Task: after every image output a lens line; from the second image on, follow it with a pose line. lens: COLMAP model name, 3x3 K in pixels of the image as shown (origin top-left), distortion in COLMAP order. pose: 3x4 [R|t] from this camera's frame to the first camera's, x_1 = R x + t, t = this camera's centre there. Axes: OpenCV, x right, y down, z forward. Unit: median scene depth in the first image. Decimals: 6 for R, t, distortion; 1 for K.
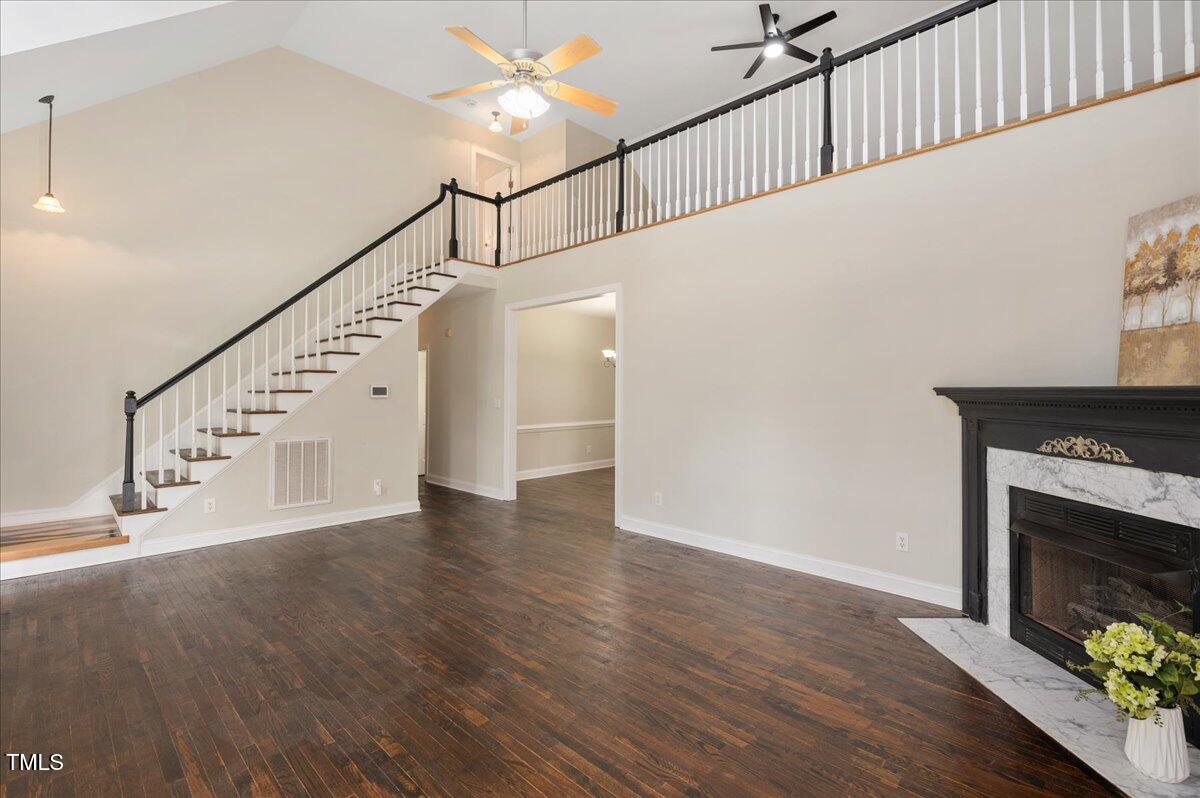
lens RADIAL K [[560.0, 0, 595.3], [0, 560.0, 396.3], [0, 0, 1]] dist [0.000304, -0.000148]
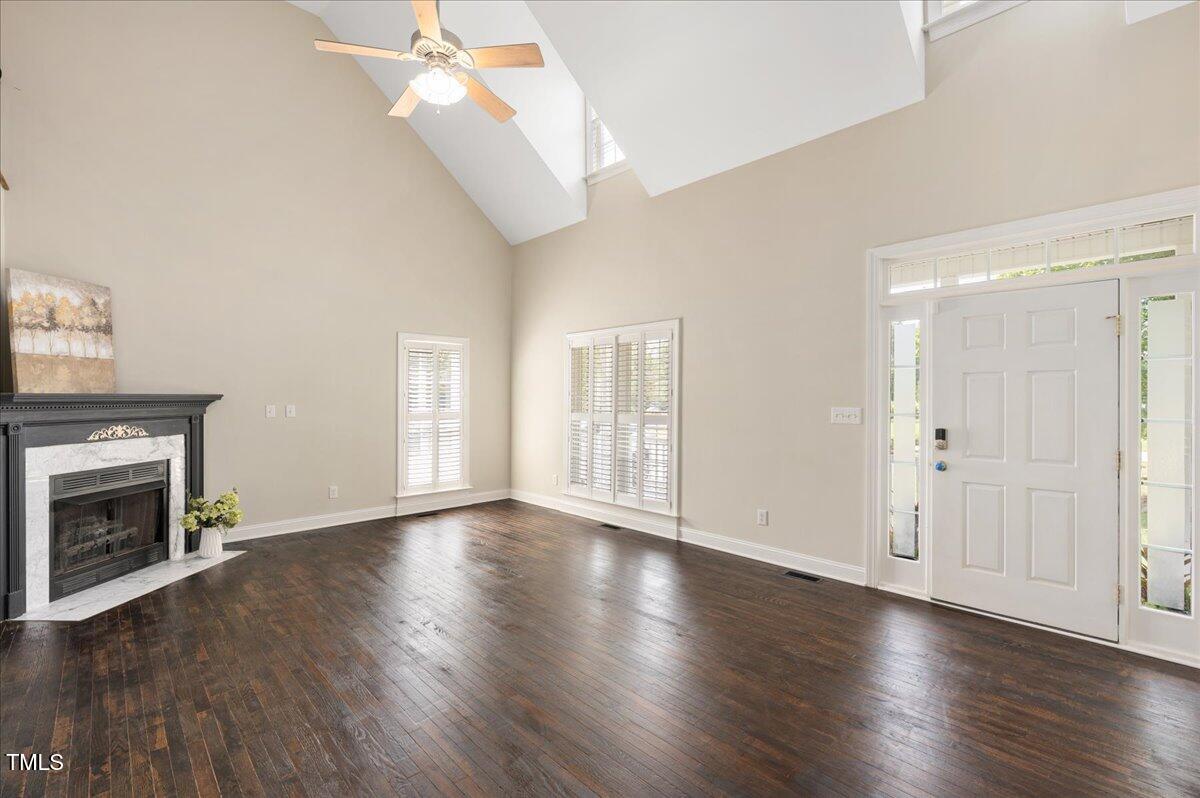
lens RADIAL K [[560.0, 0, 595.3], [0, 560.0, 396.3], [0, 0, 1]] dist [0.000304, -0.000148]
pose [[-0.997689, 0.001931, 0.067921, -0.398337], [0.002659, 0.999940, 0.010622, -0.016041], [-0.067897, 0.010778, -0.997634, 1.661608]]
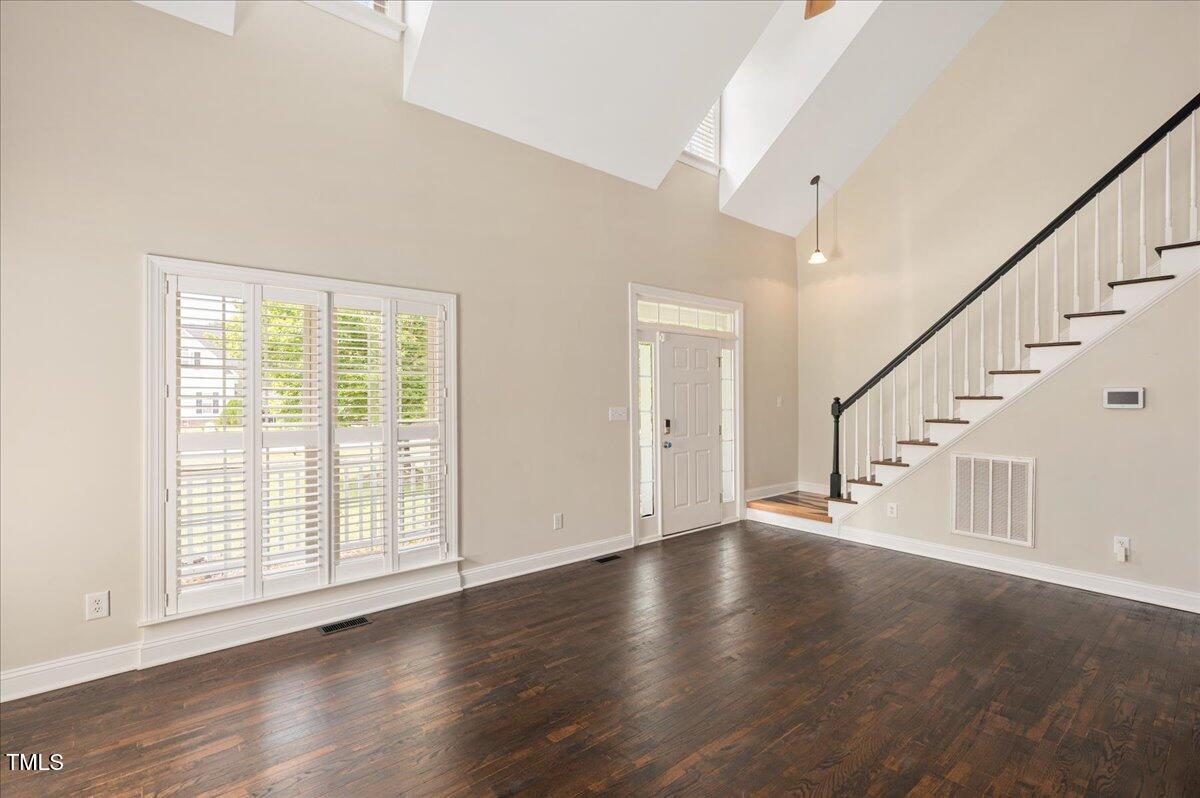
lens RADIAL K [[537.2, 0, 585.8], [0, 537.2, 398.2], [0, 0, 1]] dist [0.003012, 0.000114]
pose [[-0.110928, 0.003281, -0.993823, 0.412448], [-0.009652, 0.999944, 0.004378, -0.008055], [0.993782, 0.010078, -0.110890, 0.661898]]
